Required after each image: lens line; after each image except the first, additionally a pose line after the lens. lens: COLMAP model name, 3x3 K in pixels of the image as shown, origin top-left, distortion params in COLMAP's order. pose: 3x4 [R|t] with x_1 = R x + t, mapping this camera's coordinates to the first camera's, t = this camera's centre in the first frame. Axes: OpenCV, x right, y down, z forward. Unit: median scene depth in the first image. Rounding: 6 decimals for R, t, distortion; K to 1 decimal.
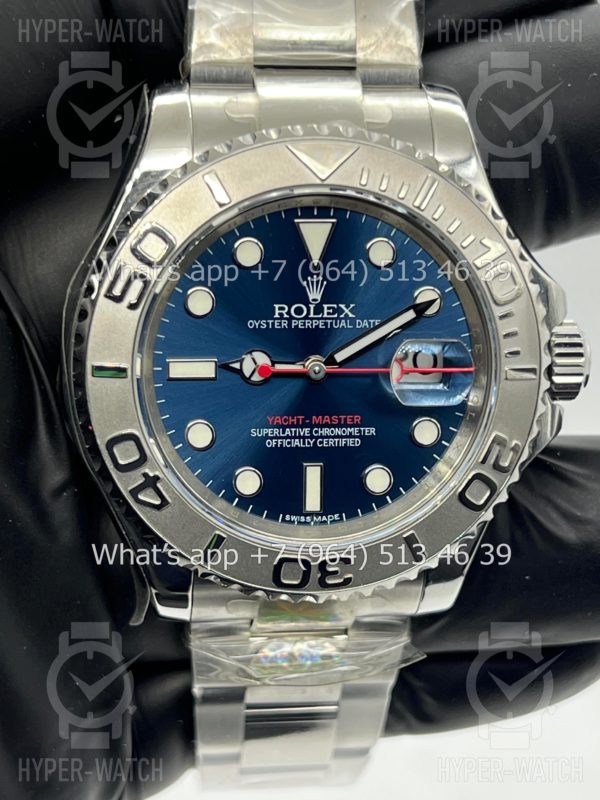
lens RADIAL K [[1812.3, 0, 296.8], [0, 1812.3, 411.8], [0, 0, 1]] dist [0.245679, 0.000000]
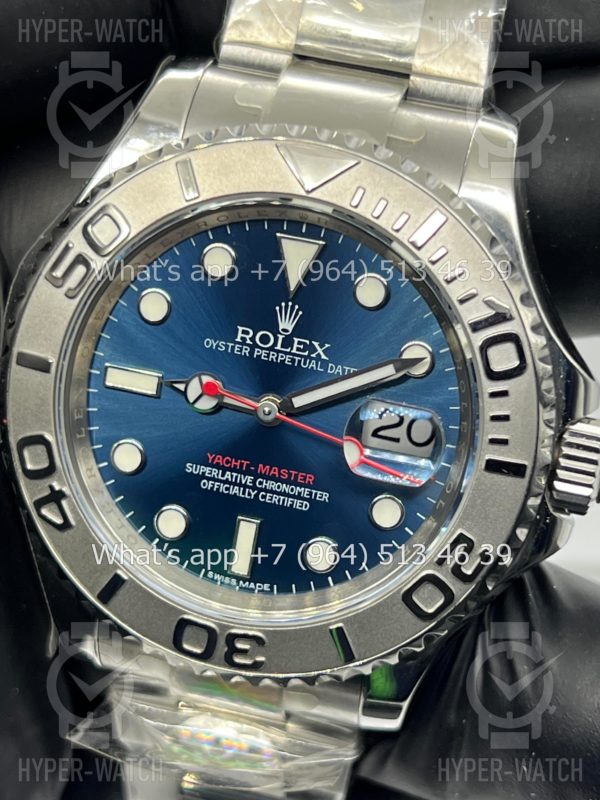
lens RADIAL K [[1812.3, 0, 300.3], [0, 1812.3, 402.3], [0, 0, 1]] dist [0.245679, 0.000000]
pose [[0.941572, 0.204623, -0.267529, 0.249157], [-0.214233, 0.976758, -0.006910, -0.024167], [0.259897, 0.063820, 0.963525, 0.183866]]
